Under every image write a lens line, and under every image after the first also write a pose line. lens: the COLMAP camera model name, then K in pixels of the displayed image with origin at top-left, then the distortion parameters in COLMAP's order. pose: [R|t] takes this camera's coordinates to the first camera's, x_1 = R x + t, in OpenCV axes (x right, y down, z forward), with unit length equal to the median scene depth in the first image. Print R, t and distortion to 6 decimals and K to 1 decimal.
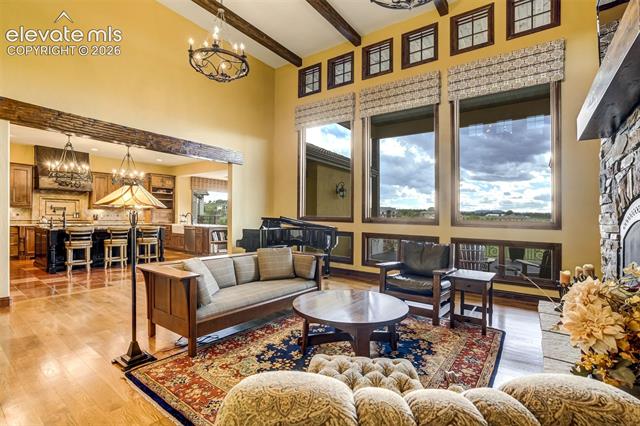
lens RADIAL K [[301.4, 0, 326.6], [0, 301.4, 214.1], [0, 0, 1]] dist [-0.040541, -0.000574]
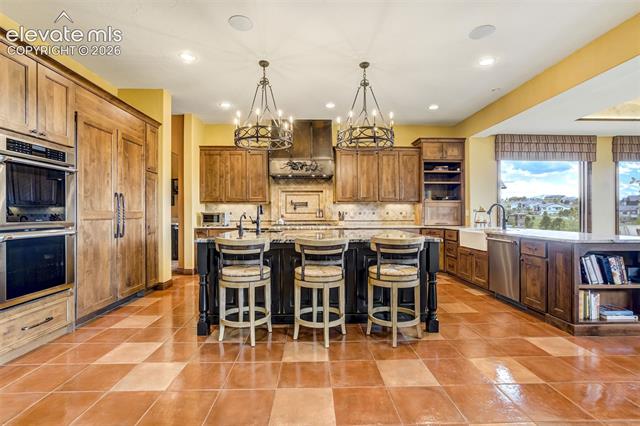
lens RADIAL K [[301.4, 0, 326.6], [0, 301.4, 214.1], [0, 0, 1]] dist [-0.040541, -0.000574]
pose [[0.619220, -0.021134, -0.784933, -0.306843], [0.018783, 0.999750, -0.012100, 0.014906], [0.784993, -0.007251, 0.619462, 0.599467]]
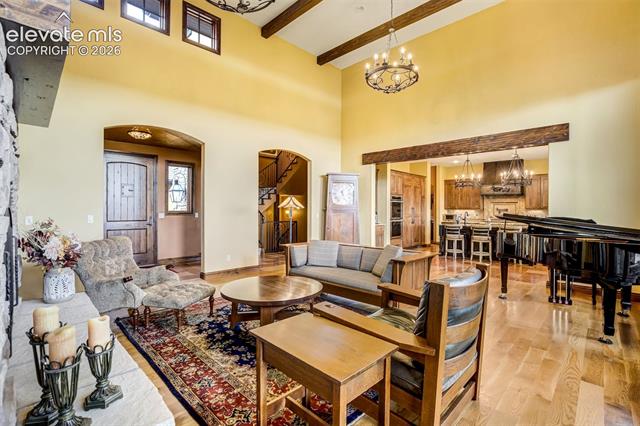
lens RADIAL K [[295.0, 0, 321.9], [0, 295.0, 210.5], [0, 0, 1]] dist [-0.034884, 0.000786]
pose [[-0.158373, -0.021719, -0.987140, 0.389532], [-0.005914, 0.999761, -0.021048, 0.012445], [0.987362, 0.002505, -0.158464, 0.455832]]
